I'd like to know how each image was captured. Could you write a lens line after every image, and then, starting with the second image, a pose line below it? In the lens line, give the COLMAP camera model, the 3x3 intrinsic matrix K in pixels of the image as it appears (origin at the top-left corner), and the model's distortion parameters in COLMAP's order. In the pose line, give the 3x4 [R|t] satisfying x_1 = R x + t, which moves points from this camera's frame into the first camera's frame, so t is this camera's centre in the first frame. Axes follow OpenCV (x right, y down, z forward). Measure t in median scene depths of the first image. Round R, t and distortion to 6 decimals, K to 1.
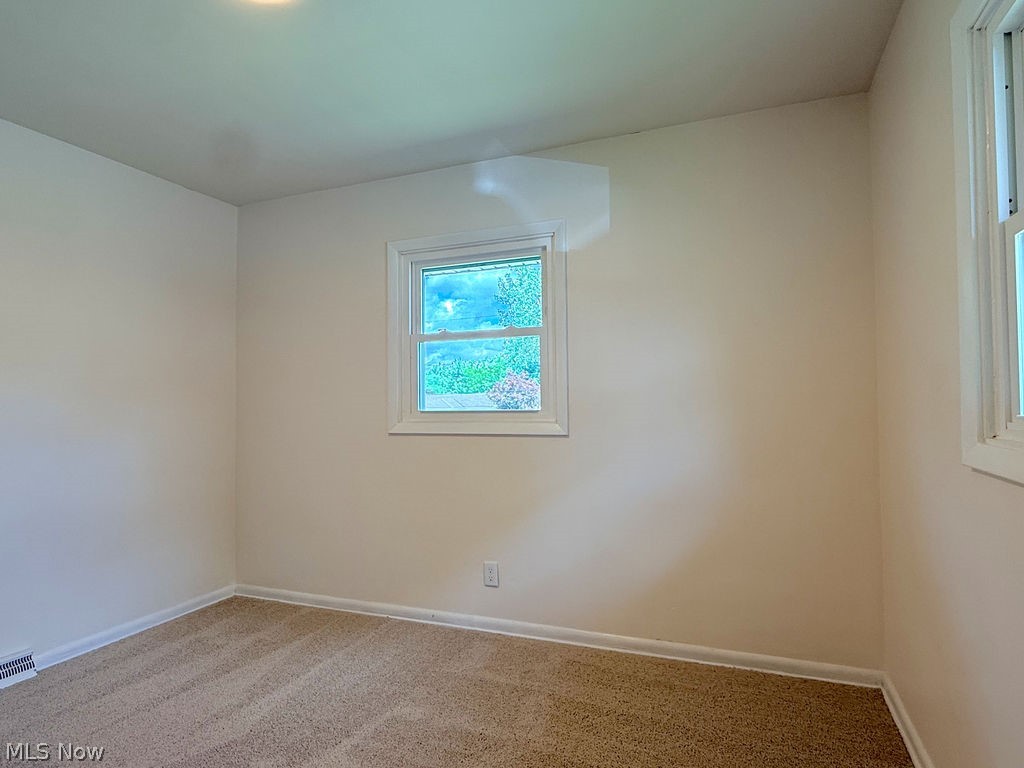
lens RADIAL K [[577.4, 0, 516.6], [0, 577.4, 385.0], [0, 0, 1]] dist [0.003845, 0.000643]
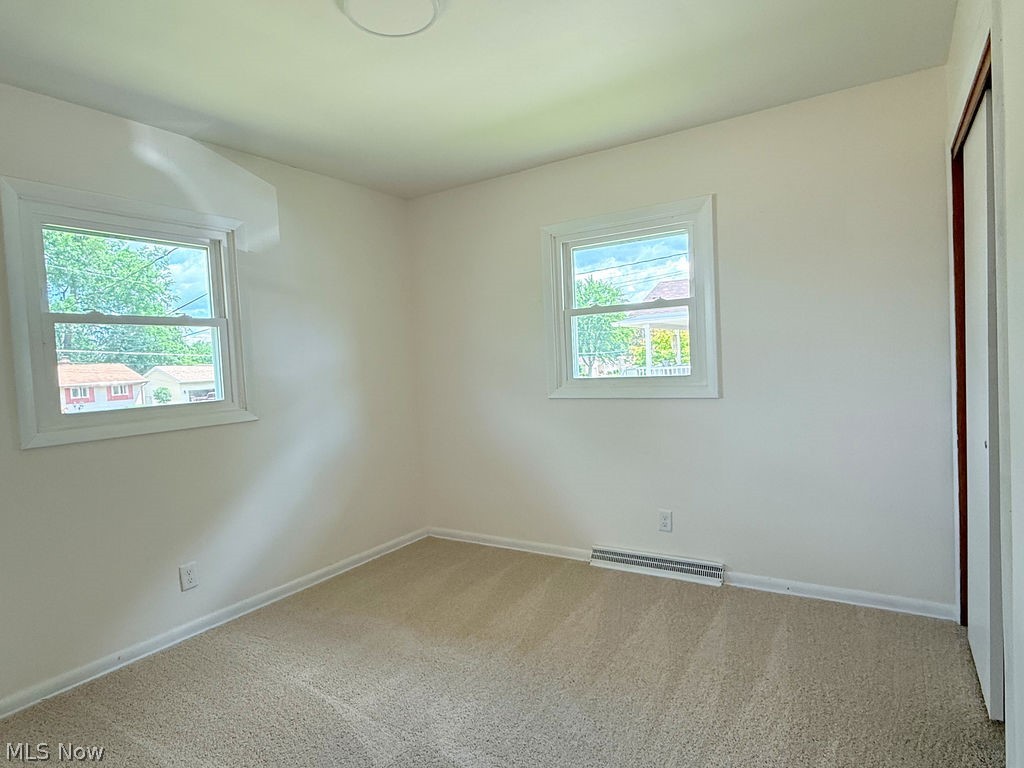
lens RADIAL K [[577.4, 0, 516.6], [0, 577.4, 385.0], [0, 0, 1]] dist [0.003845, 0.000643]
pose [[0.192593, -0.034796, 0.980662, -0.949359], [0.025124, 0.999218, 0.030520, -0.001657], [-0.980957, 0.018760, 0.193317, 0.313021]]
